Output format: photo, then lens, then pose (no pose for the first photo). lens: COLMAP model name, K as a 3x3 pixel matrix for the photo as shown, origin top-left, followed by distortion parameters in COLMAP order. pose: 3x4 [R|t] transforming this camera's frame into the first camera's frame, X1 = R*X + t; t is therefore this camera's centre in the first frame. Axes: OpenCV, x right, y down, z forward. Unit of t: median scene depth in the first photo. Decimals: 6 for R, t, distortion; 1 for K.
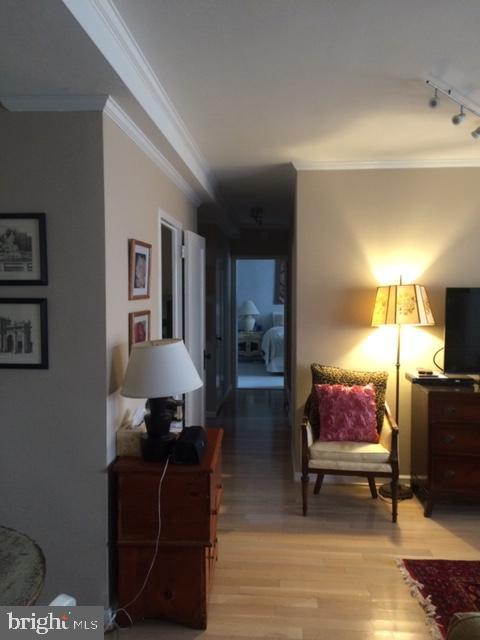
lens RADIAL K [[554.5, 0, 240.0], [0, 554.5, 320.0], [0, 0, 1]] dist [0.049435, -0.015018]
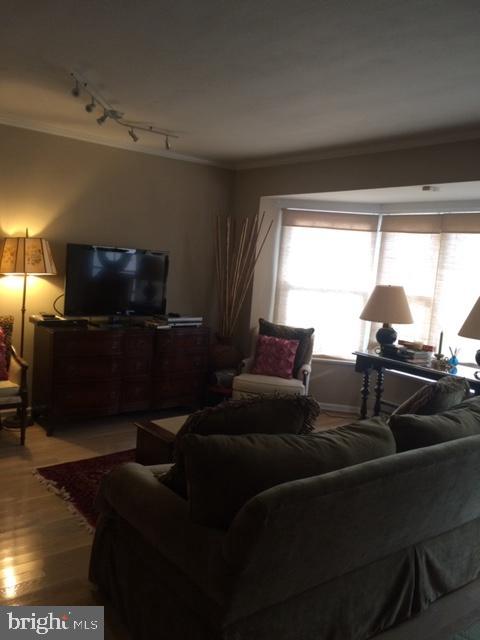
lens RADIAL K [[554.5, 0, 240.0], [0, 554.5, 320.0], [0, 0, 1]] dist [0.049435, -0.015018]
pose [[0.747839, -0.020081, 0.663576, -0.141823], [-0.037072, 0.996720, 0.071941, 0.005053], [-0.662844, -0.078400, 0.744641, -0.128046]]
